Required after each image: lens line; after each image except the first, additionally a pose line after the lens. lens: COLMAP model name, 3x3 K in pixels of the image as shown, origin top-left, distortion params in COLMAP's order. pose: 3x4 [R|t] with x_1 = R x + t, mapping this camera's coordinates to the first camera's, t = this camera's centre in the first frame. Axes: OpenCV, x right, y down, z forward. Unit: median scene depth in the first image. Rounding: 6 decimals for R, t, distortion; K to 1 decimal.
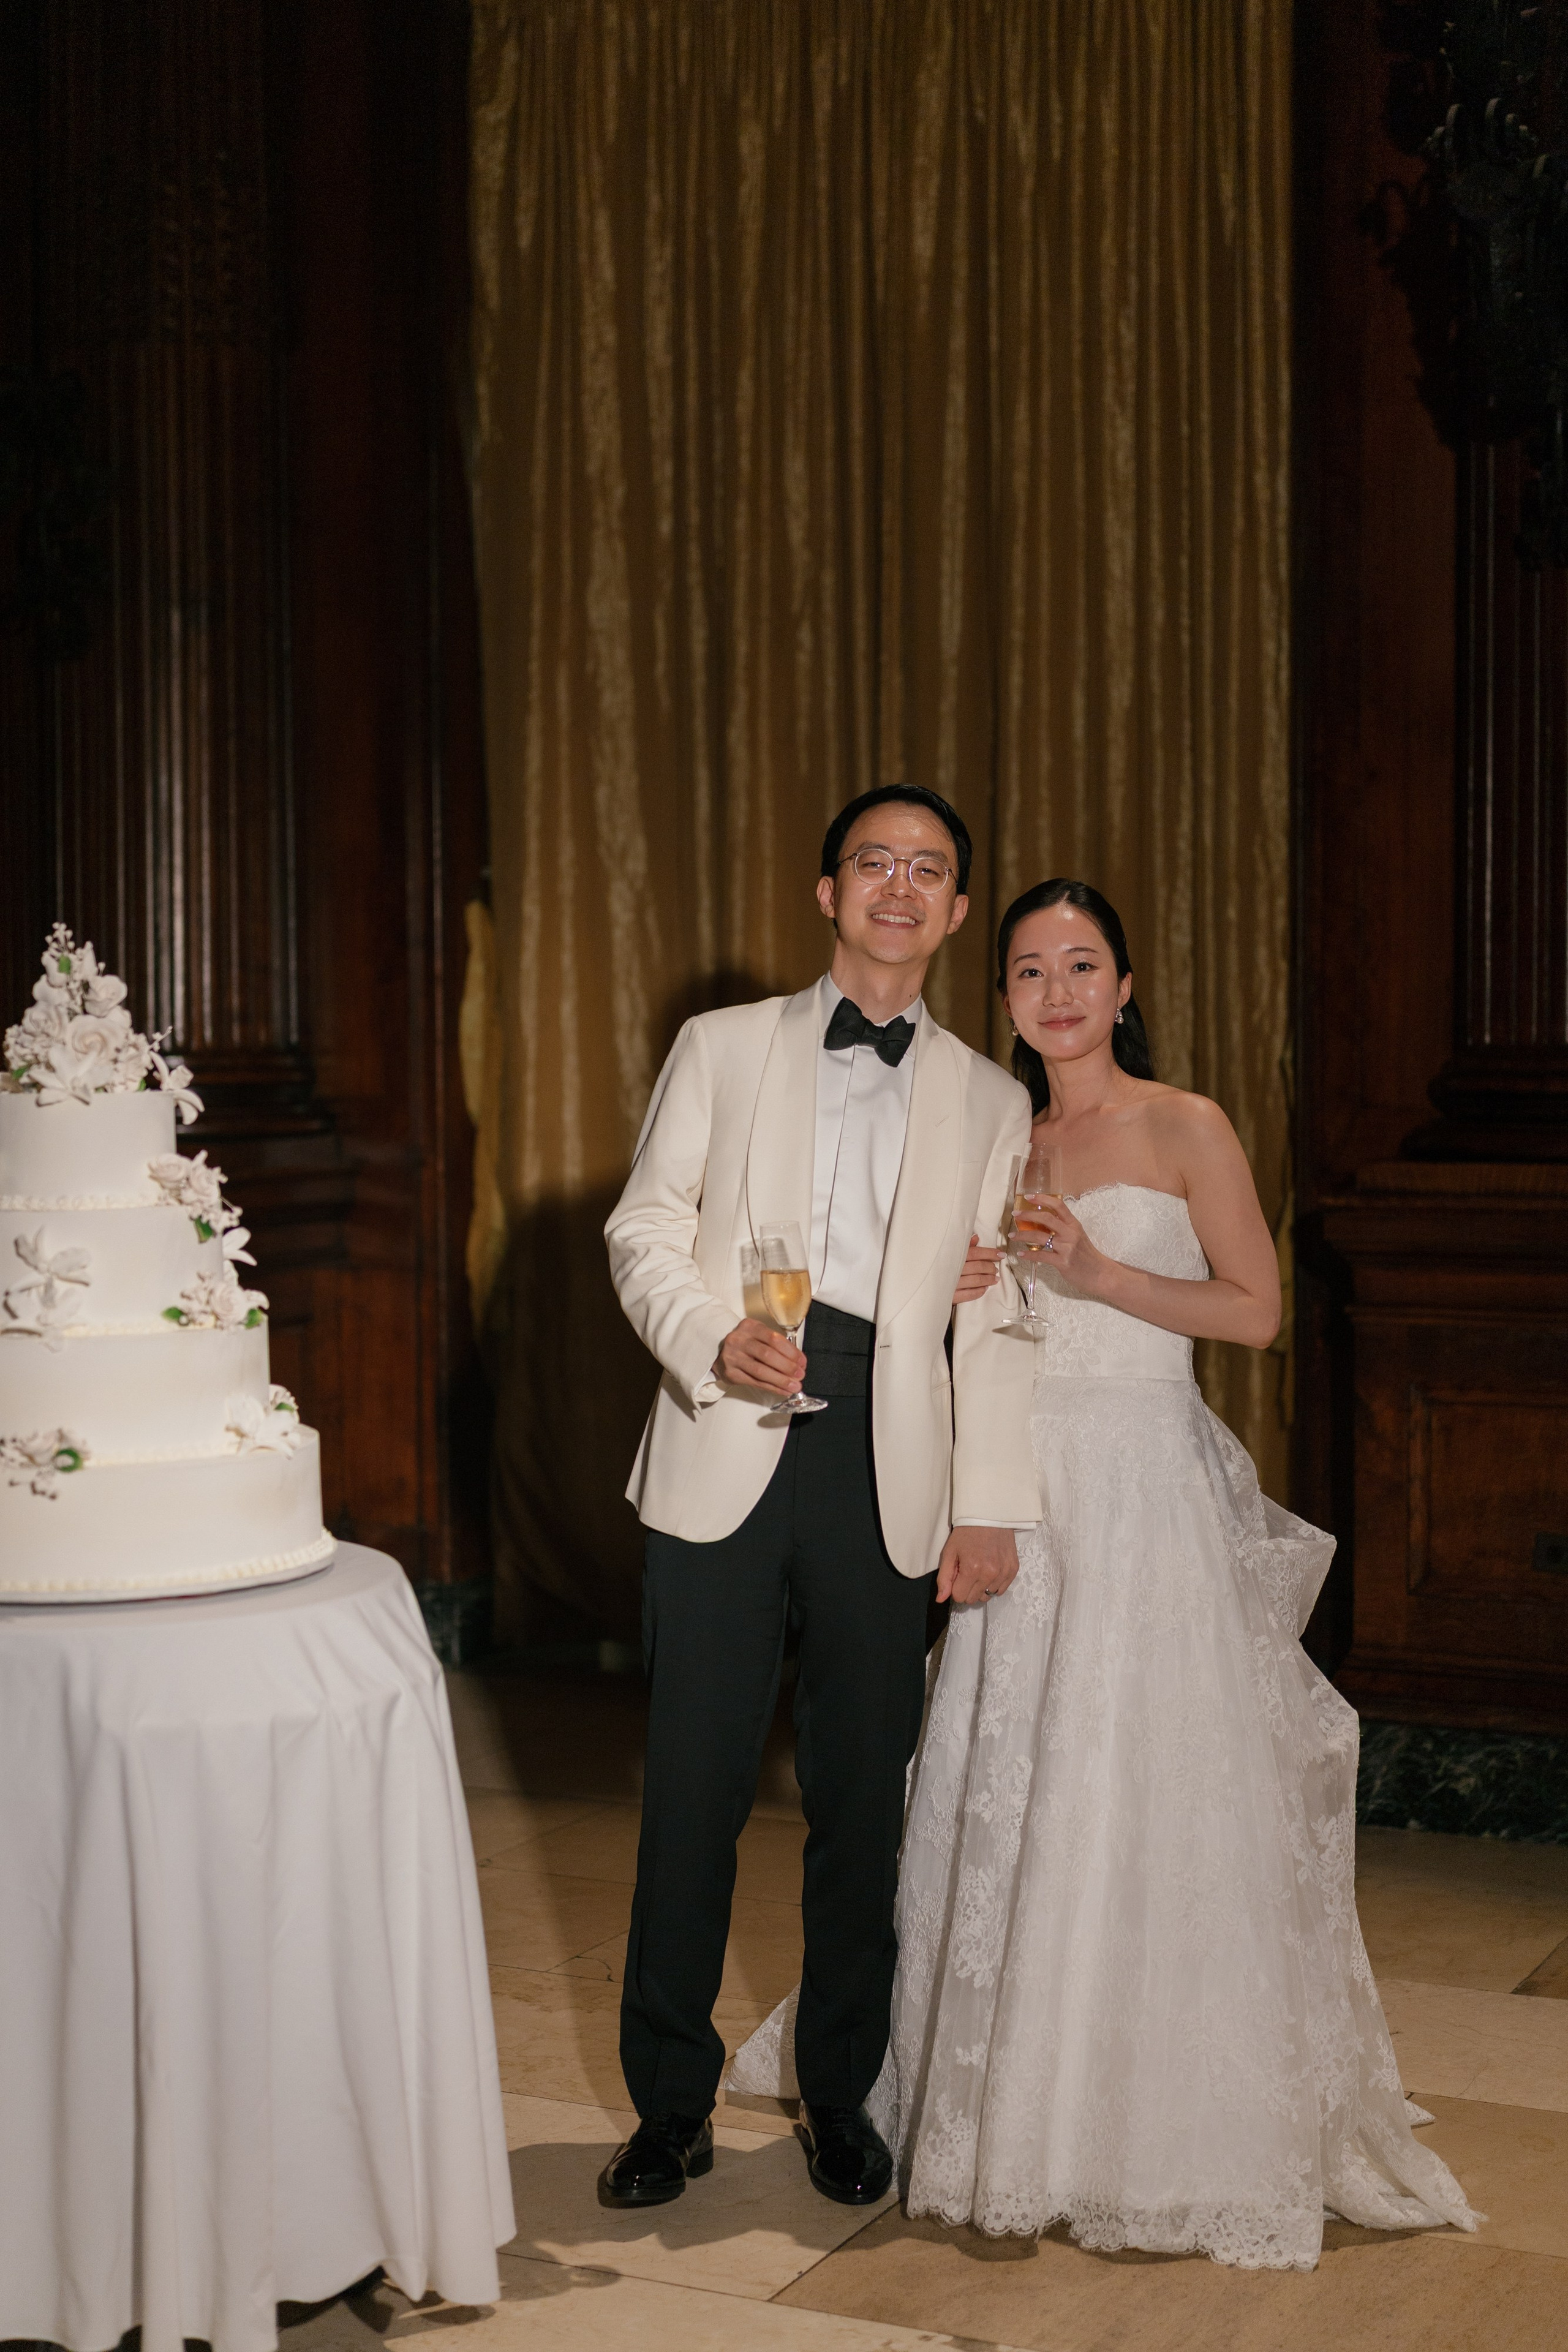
lens RADIAL K [[3550.9, 0, 756.2], [0, 3550.9, 1175.6], [0, 0, 1]] dist [0.000030, 0.000000]
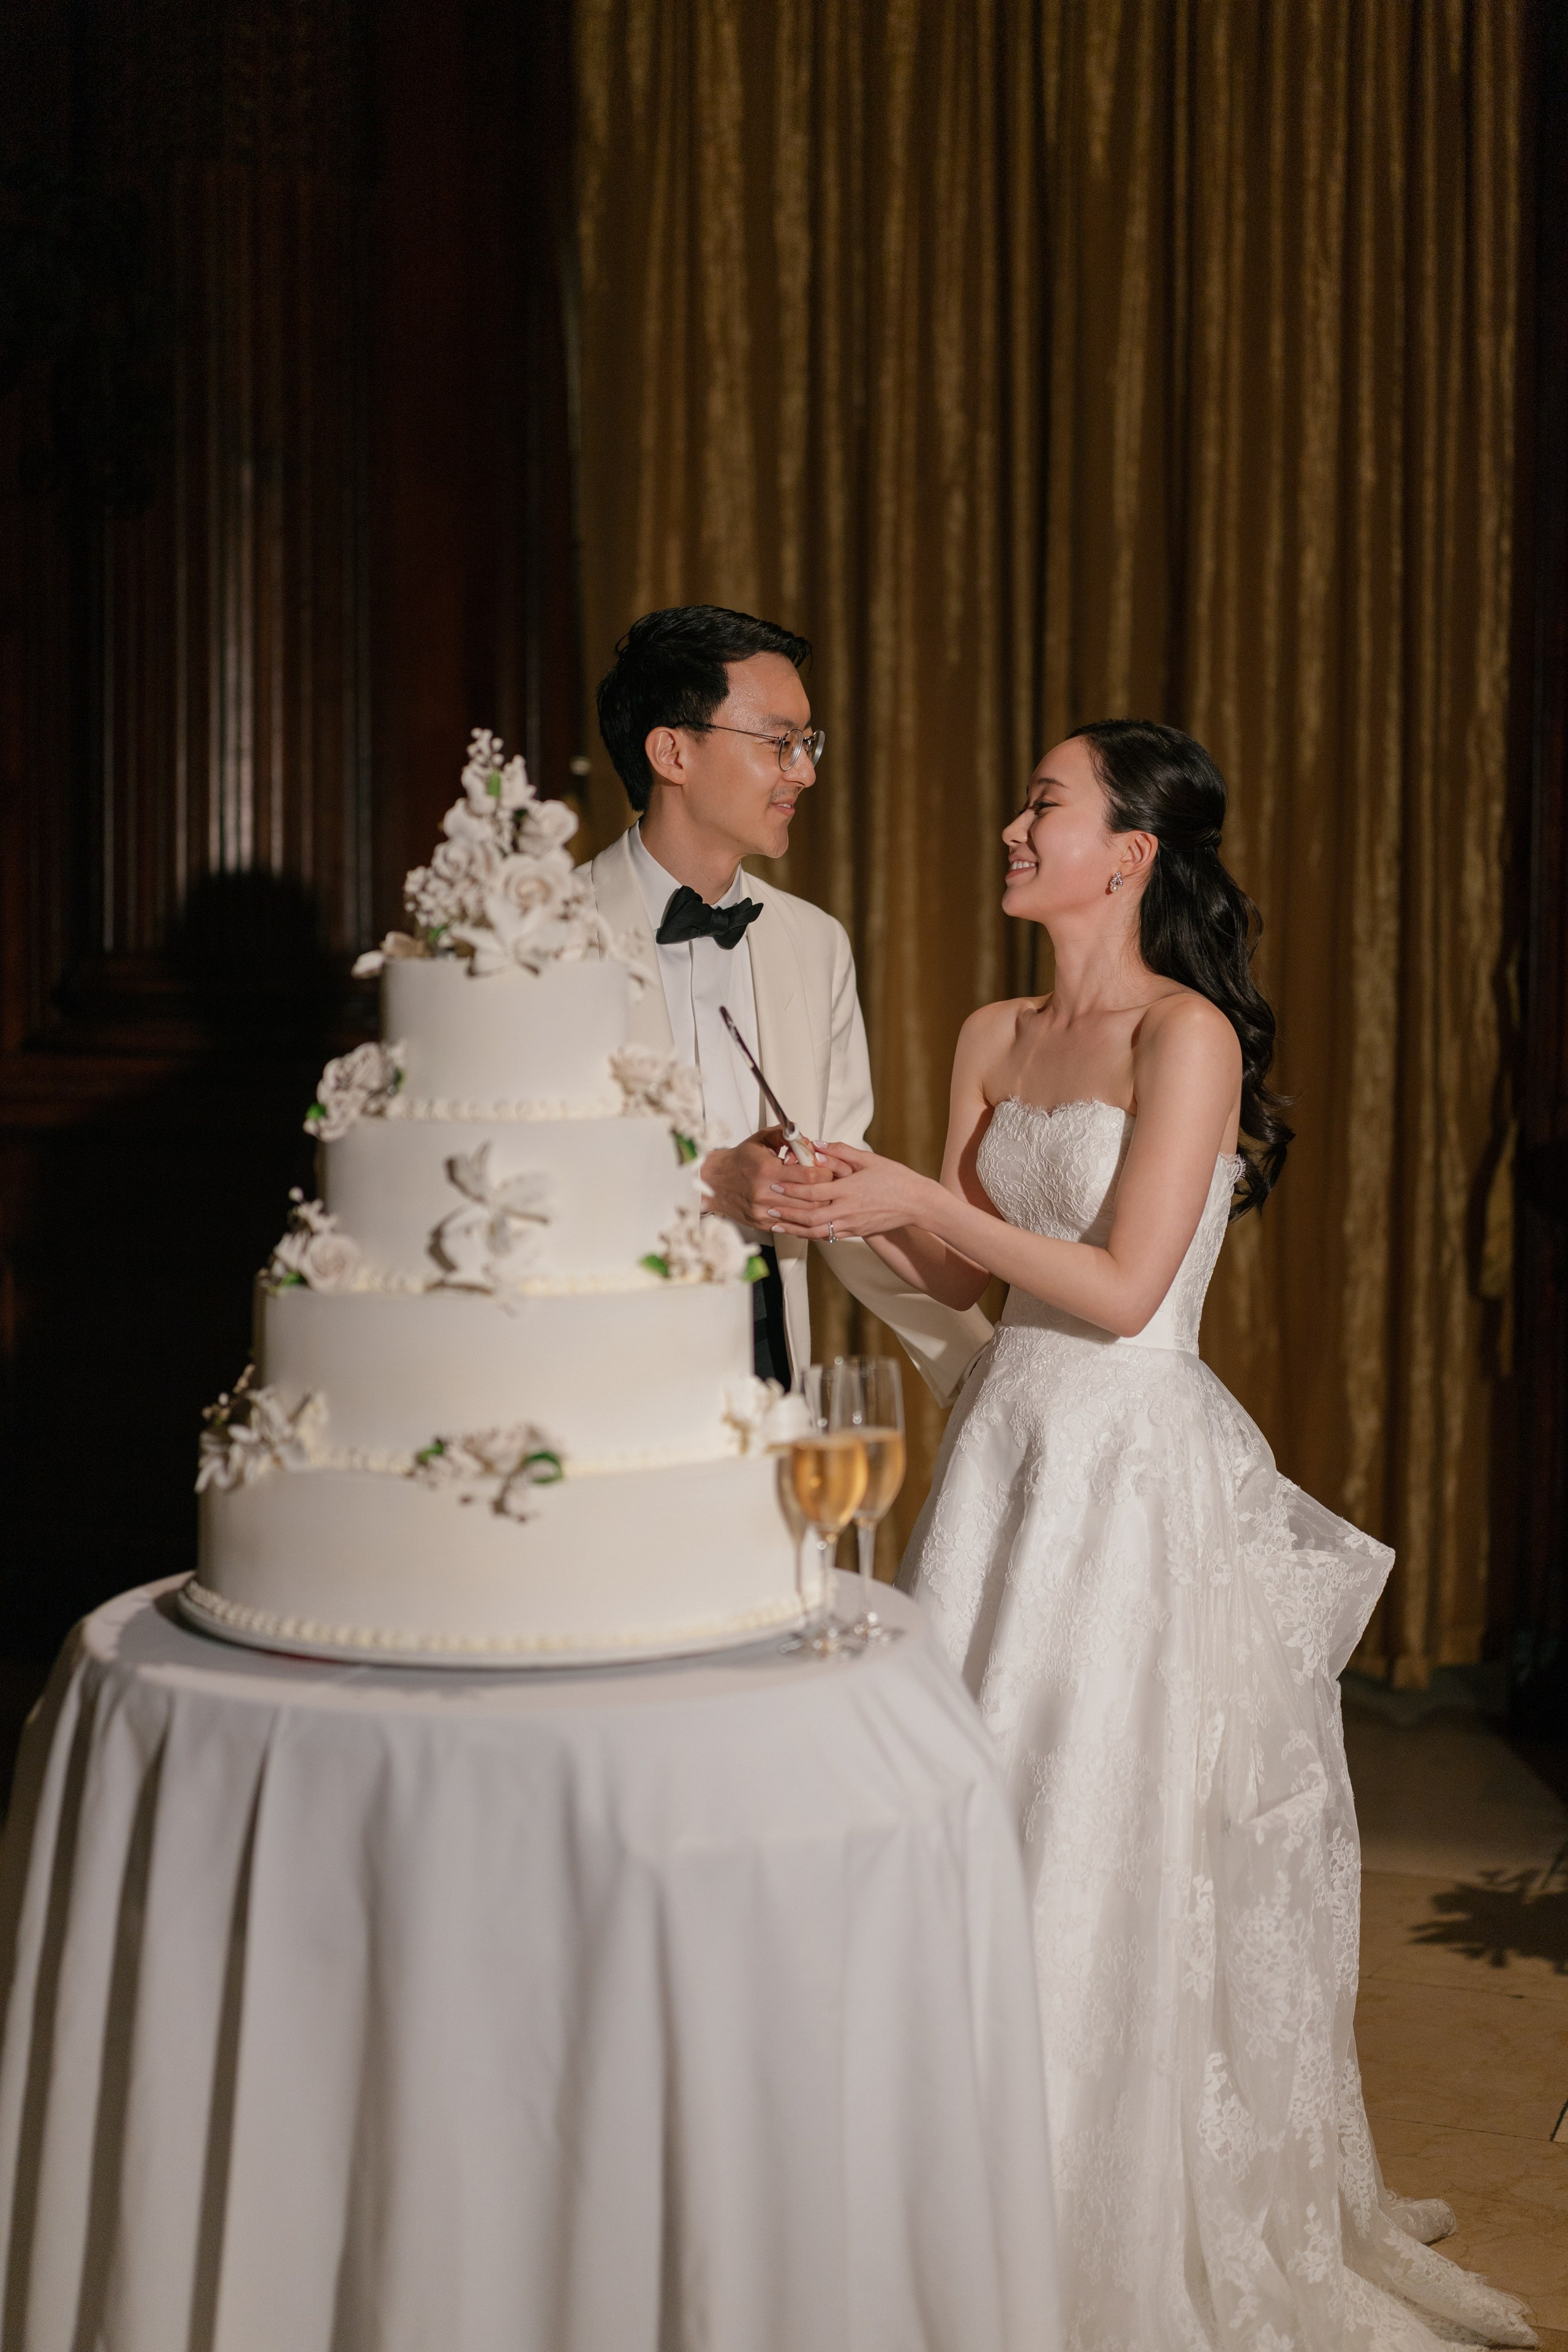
lens RADIAL K [[3256.3, 0, 751.7], [0, 3256.3, 1186.1], [0, 0, 1]] dist [0.001527, 0.000000]
pose [[0.997272, 0.008539, 0.073325, -0.178896], [-0.010205, 0.999698, 0.022374, 0.007217], [-0.073112, -0.023062, 0.997057, 0.306556]]
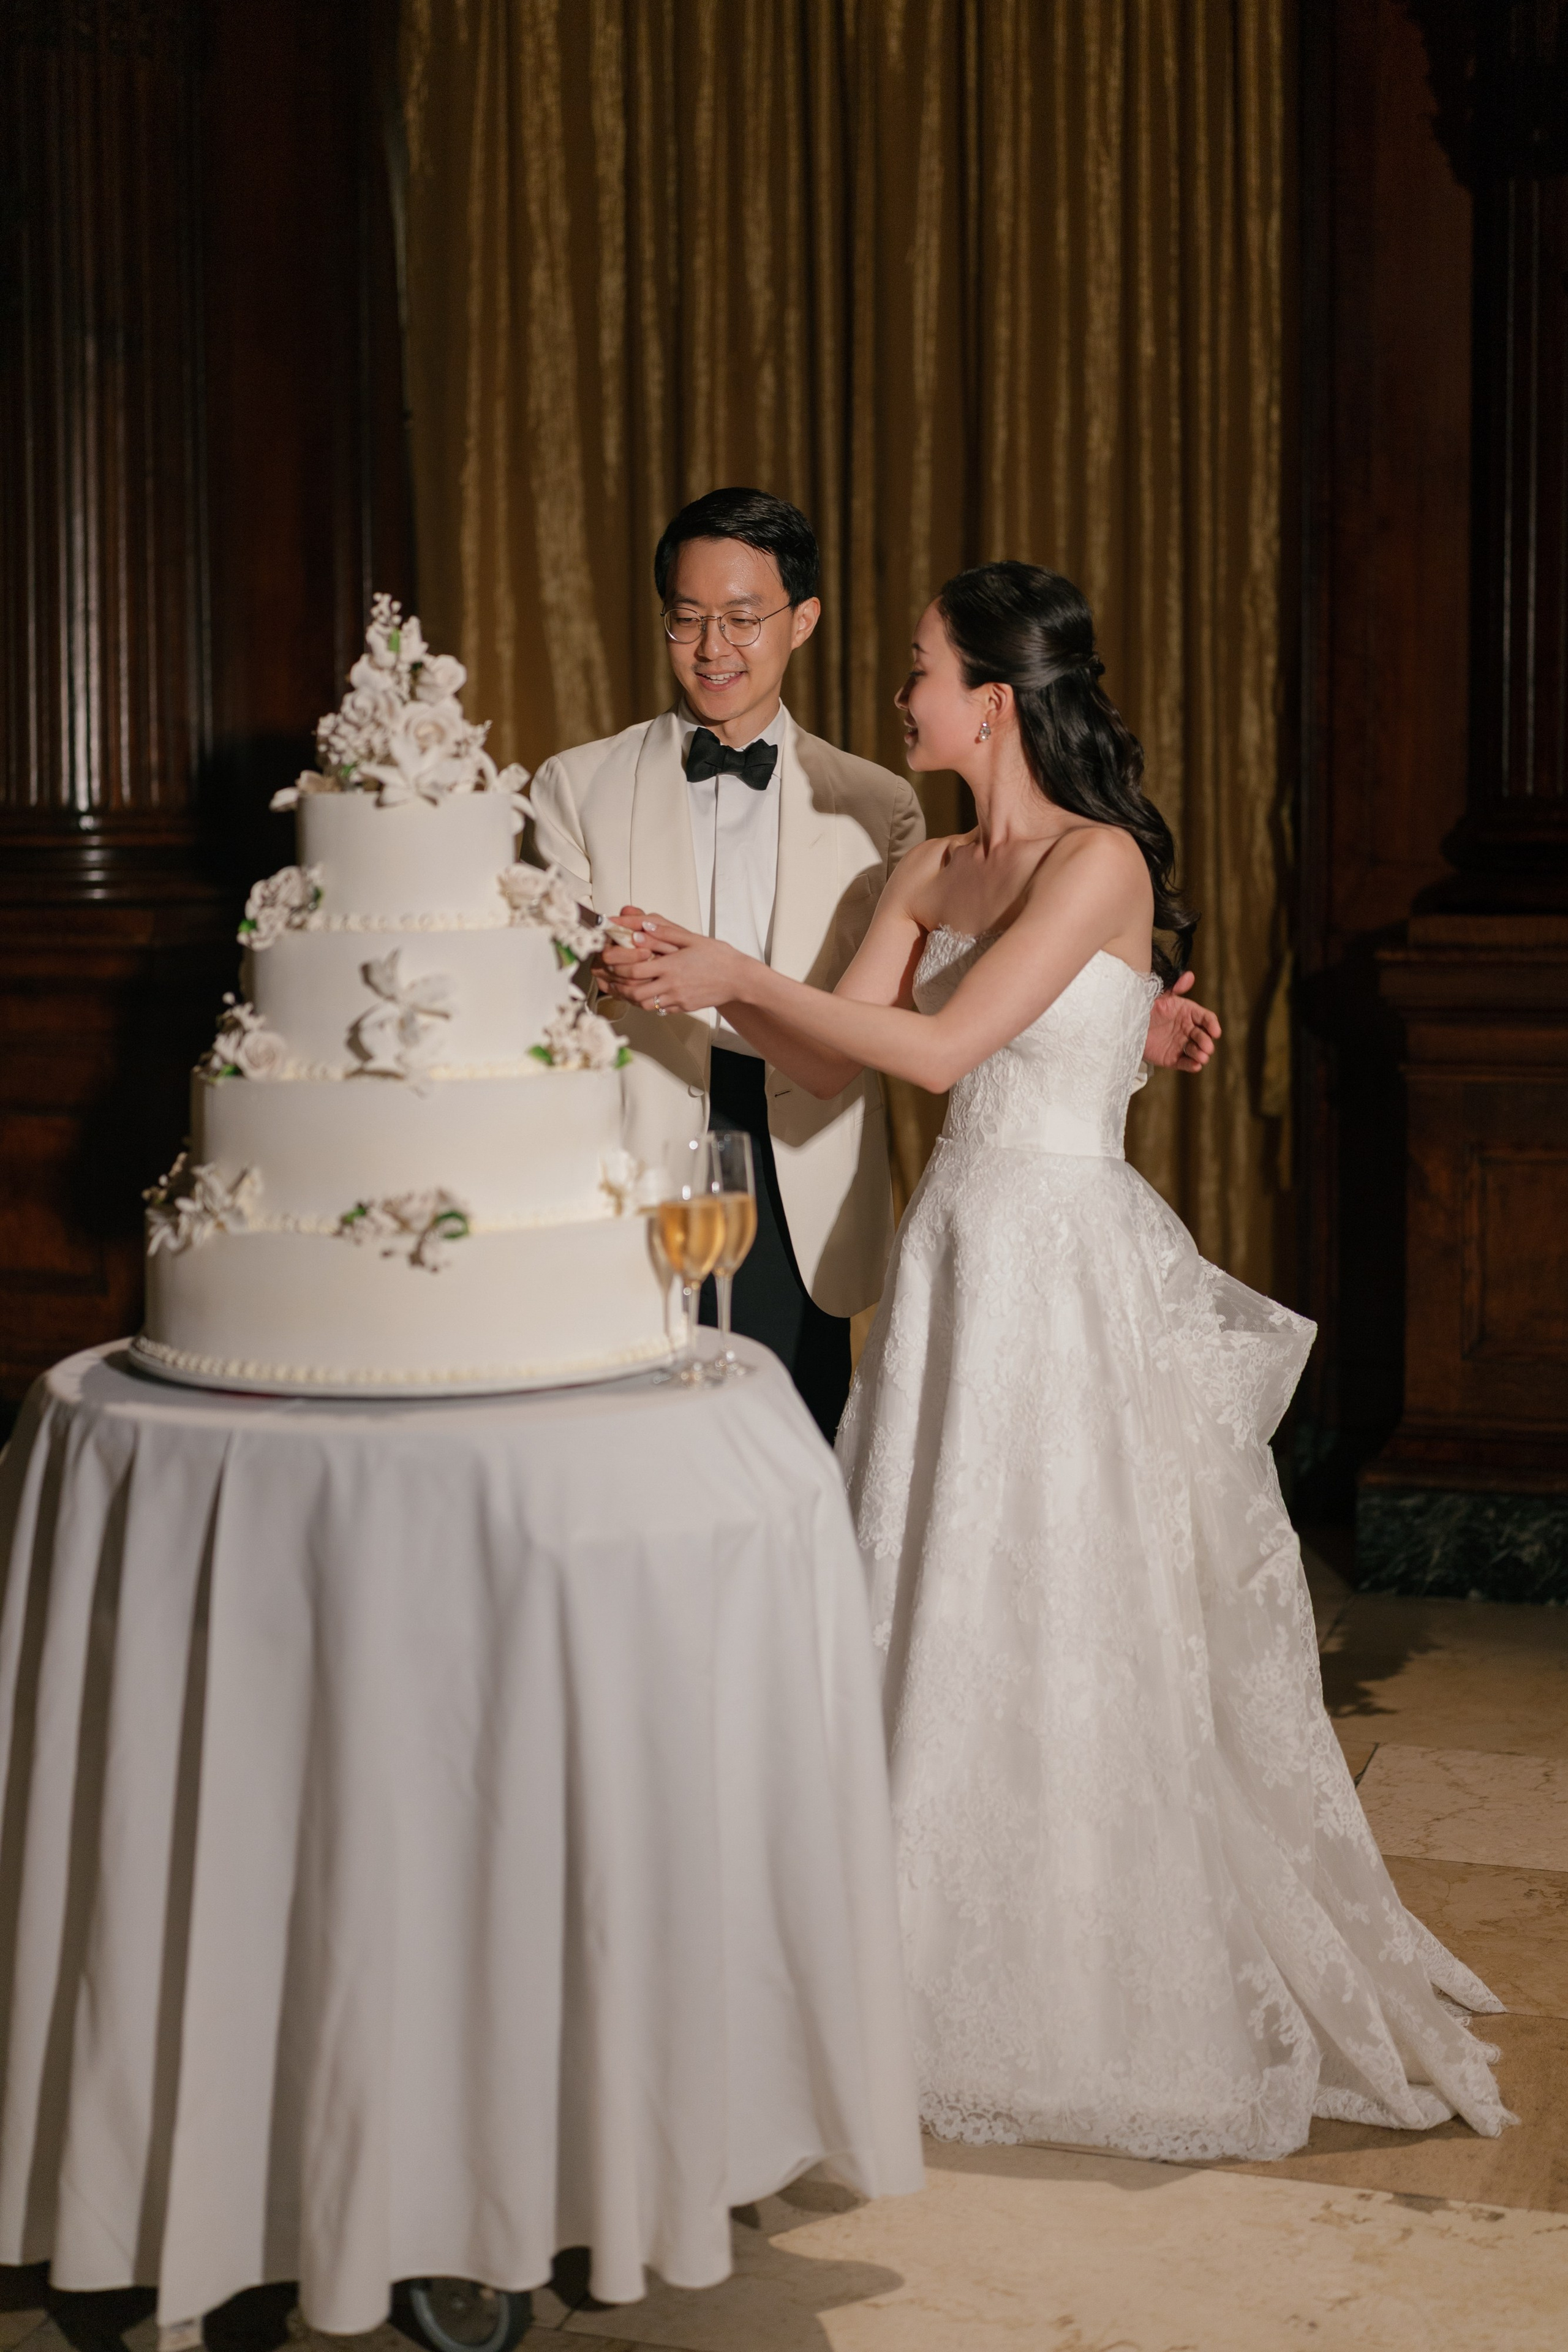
lens RADIAL K [[3256.3, 0, 722.9], [0, 3256.3, 1104.3], [0, 0, 1]] dist [0.001527, 0.000000]
pose [[0.991948, -0.006130, 0.126497, -0.202921], [0.001075, 0.999200, 0.039988, 0.018463], [-0.126641, -0.039530, 0.991161, 0.206491]]
